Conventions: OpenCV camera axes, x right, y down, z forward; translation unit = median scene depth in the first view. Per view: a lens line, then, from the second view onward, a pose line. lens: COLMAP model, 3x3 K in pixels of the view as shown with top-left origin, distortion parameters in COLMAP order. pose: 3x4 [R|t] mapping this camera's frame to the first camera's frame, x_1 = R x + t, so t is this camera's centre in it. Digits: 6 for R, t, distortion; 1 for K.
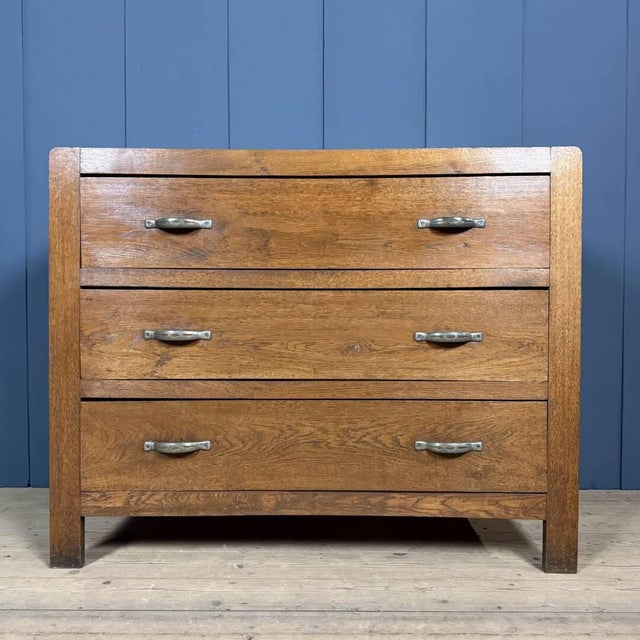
lens RADIAL K [[613.4, 0, 323.0], [0, 613.4, 320.4], [0, 0, 1]] dist [0.021494, 0.000000]
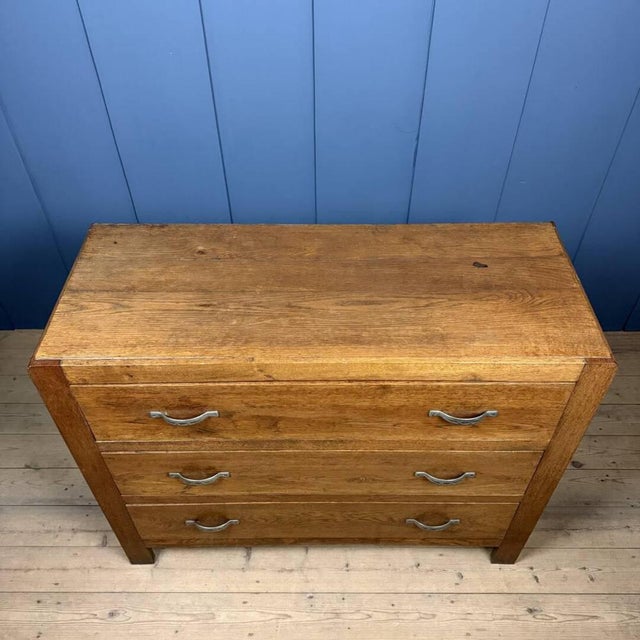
lens RADIAL K [[613.4, 0, 321.7], [0, 613.4, 317.7], [0, 0, 1]] dist [0.021494, 0.000000]
pose [[0.999890, -0.013870, 0.005160, -0.019758], [0.006369, 0.718056, 0.695957, -0.948721], [-0.013358, -0.695848, 0.718065, 0.400898]]
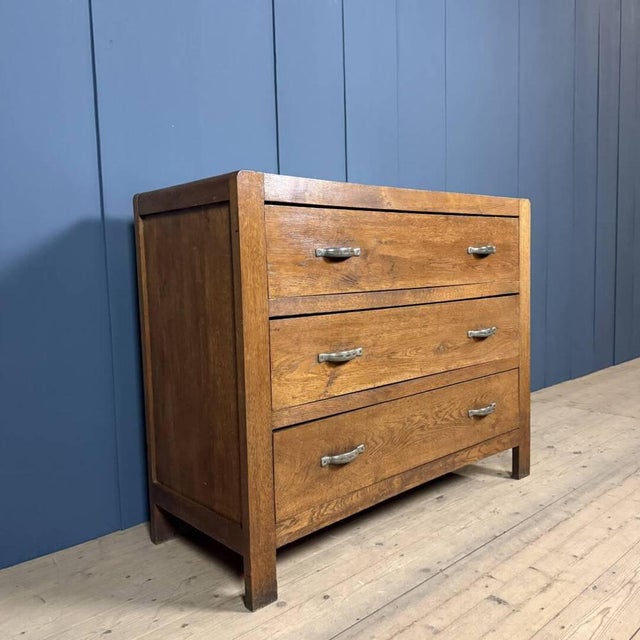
lens RADIAL K [[613.4, 0, 331.2], [0, 613.4, 314.7], [0, 0, 1]] dist [0.021494, 0.000000]
pose [[0.719279, -0.077592, 0.690375, -0.994070], [0.040499, 0.996737, 0.069829, -0.123336], [-0.693540, -0.022267, 0.720074, 0.235149]]
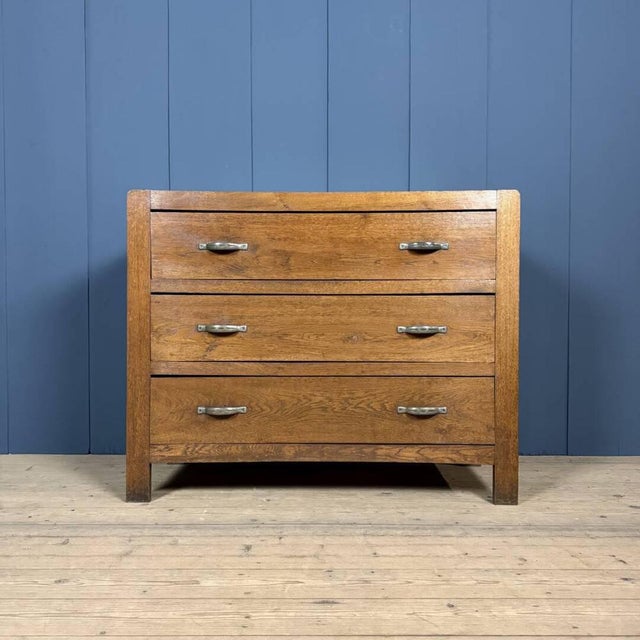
lens RADIAL K [[613.4, 0, 320.1], [0, 613.4, 312.3], [0, 0, 1]] dist [0.021494, 0.000000]
pose [[0.999999, -0.000054, 0.001068, -0.022238], [0.000073, 0.999841, -0.017856, 0.012634], [-0.001066, 0.017856, 0.999840, -0.355021]]
